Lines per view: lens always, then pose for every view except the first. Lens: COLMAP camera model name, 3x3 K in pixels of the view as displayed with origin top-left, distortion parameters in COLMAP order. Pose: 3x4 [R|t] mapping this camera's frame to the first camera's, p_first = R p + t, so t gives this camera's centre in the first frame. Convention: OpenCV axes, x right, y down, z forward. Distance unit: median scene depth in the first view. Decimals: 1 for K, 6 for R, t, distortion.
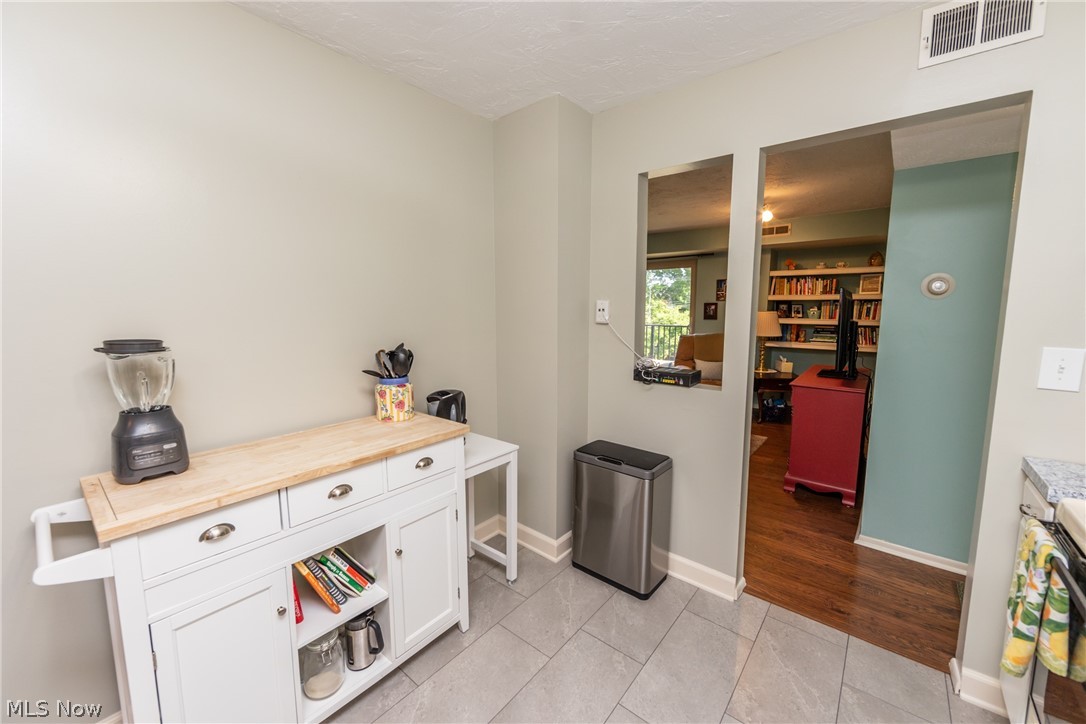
lens RADIAL K [[425.8, 0, 539.3], [0, 425.8, 354.4], [0, 0, 1]] dist [0.001598, -0.000212]
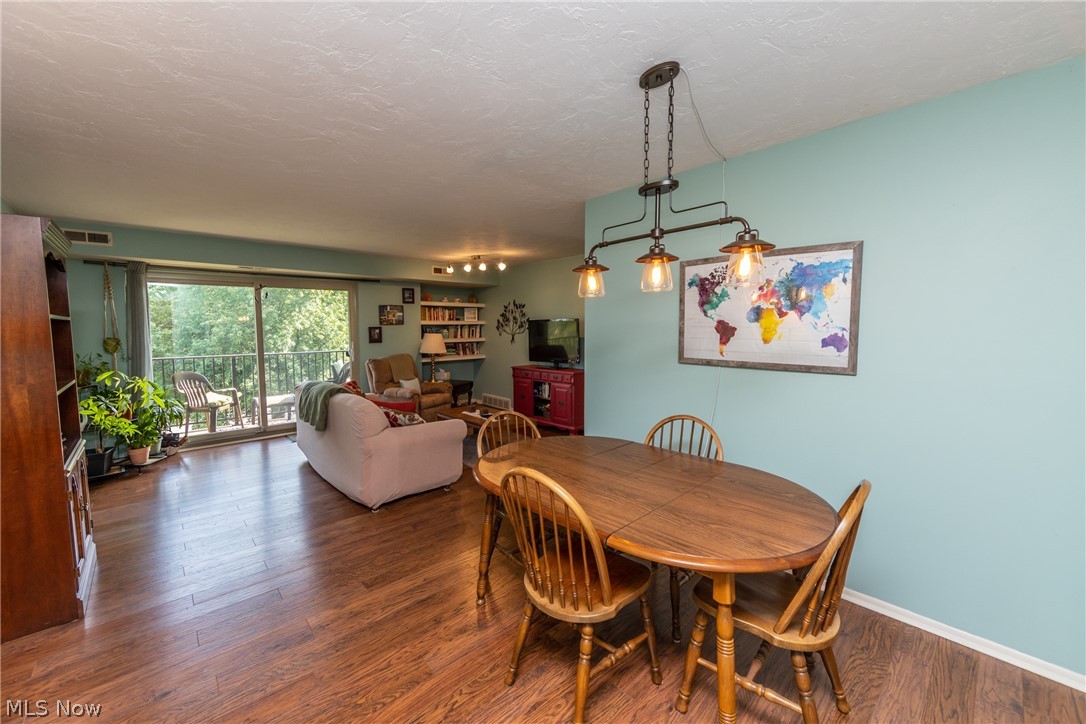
lens RADIAL K [[425.8, 0, 541.5], [0, 425.8, 354.4], [0, 0, 1]] dist [0.001598, -0.000212]
pose [[0.117827, -0.064977, 0.990906, -0.659931], [0.121022, 0.991358, 0.050616, -0.065999], [-0.985632, 0.113957, 0.124673, 0.543557]]
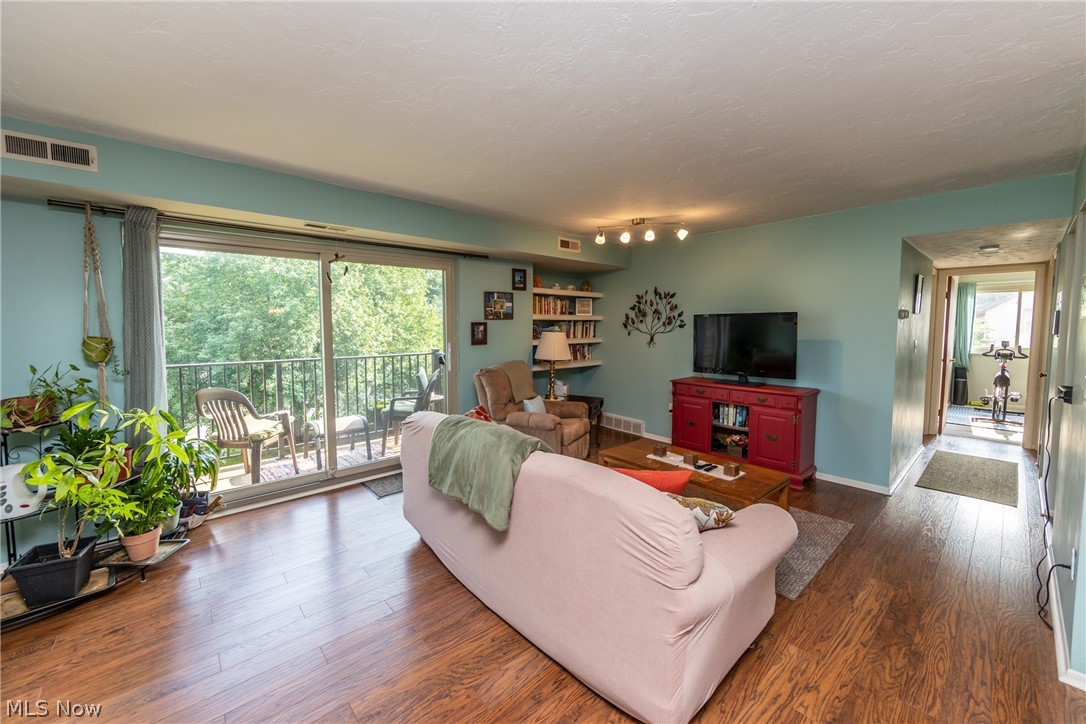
lens RADIAL K [[425.8, 0, 548.6], [0, 425.8, 350.6], [0, 0, 1]] dist [0.001598, -0.000212]
pose [[0.123174, -0.061525, 0.990476, -0.354305], [0.113046, 0.992449, 0.047590, -0.106390], [-0.985925, 0.106107, 0.129199, 0.899263]]
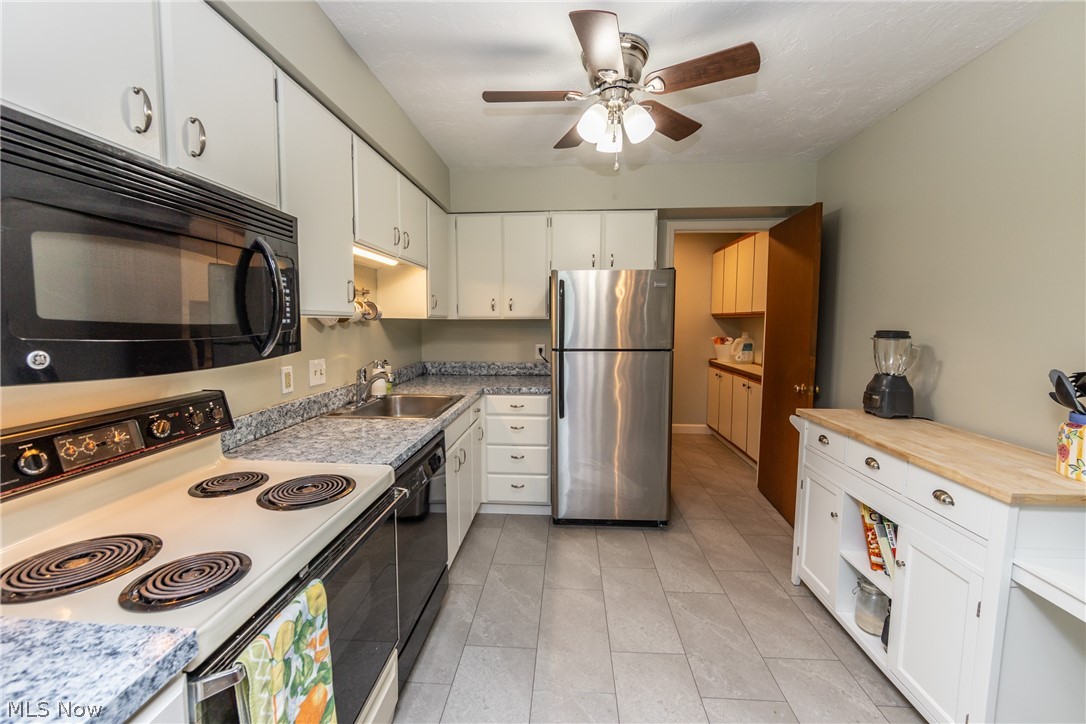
lens RADIAL K [[425.8, 0, 542.9], [0, 425.8, 356.3], [0, 0, 1]] dist [0.001598, -0.000212]
pose [[-0.805158, 0.054923, -0.590512, 0.244168], [-0.066794, 0.980969, 0.182312, -0.032435], [0.589287, 0.186232, -0.786167, 0.340256]]
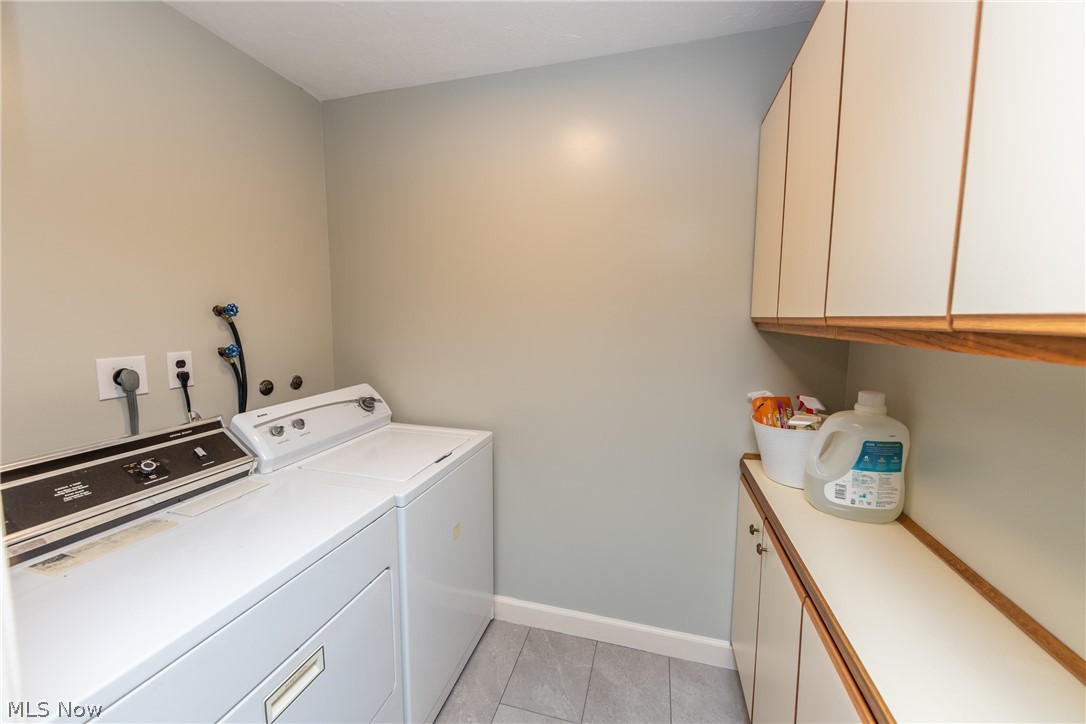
lens RADIAL K [[425.8, 0, 540.7], [0, 425.8, 359.9], [0, 0, 1]] dist [0.001598, -0.000212]
pose [[-0.914369, 0.042665, -0.402627, -0.362599], [-0.045107, 0.977507, 0.206021, -0.004473], [0.402361, 0.206541, -0.891878, 0.013987]]
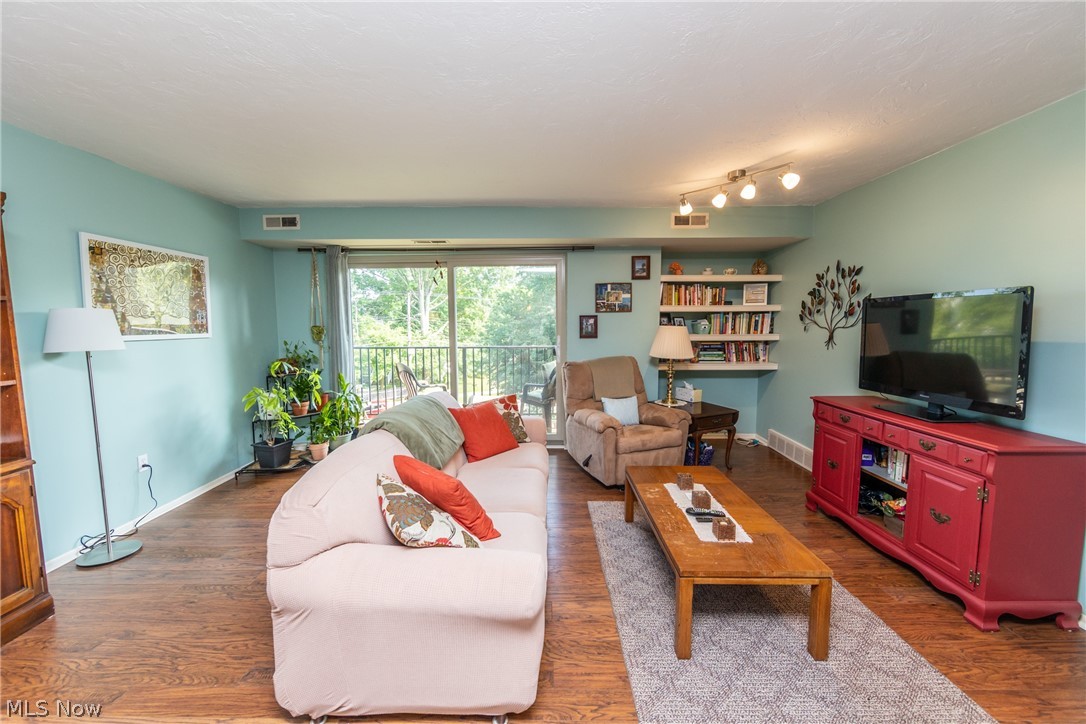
lens RADIAL K [[425.8, 0, 543.1], [0, 425.8, 358.5], [0, 0, 1]] dist [0.001598, -0.000212]
pose [[0.764384, -0.060199, 0.641945, -0.140552], [0.078176, 0.996939, 0.000402, -0.061349], [-0.640004, 0.049878, 0.766751, 0.566550]]
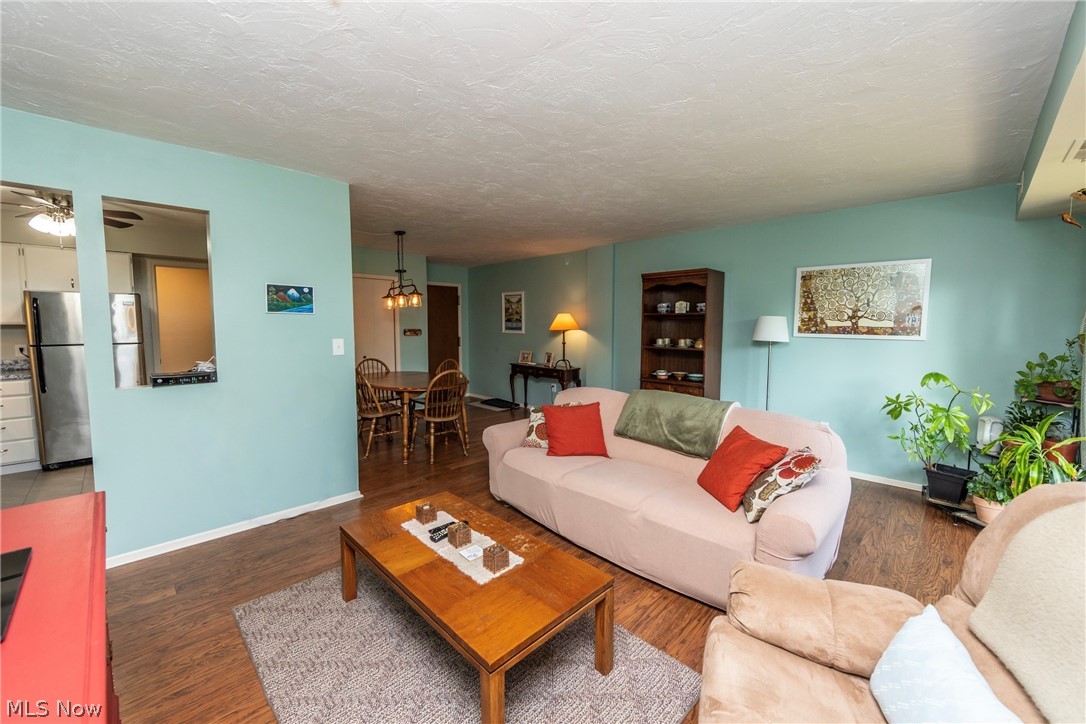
lens RADIAL K [[425.8, 0, 547.3], [0, 425.8, 354.8], [0, 0, 1]] dist [0.001598, -0.000212]
pose [[-0.085813, 0.077615, -0.993284, 0.585622], [-0.117271, 0.989244, 0.087430, -0.101473], [0.989386, 0.123986, -0.075788, 0.880977]]
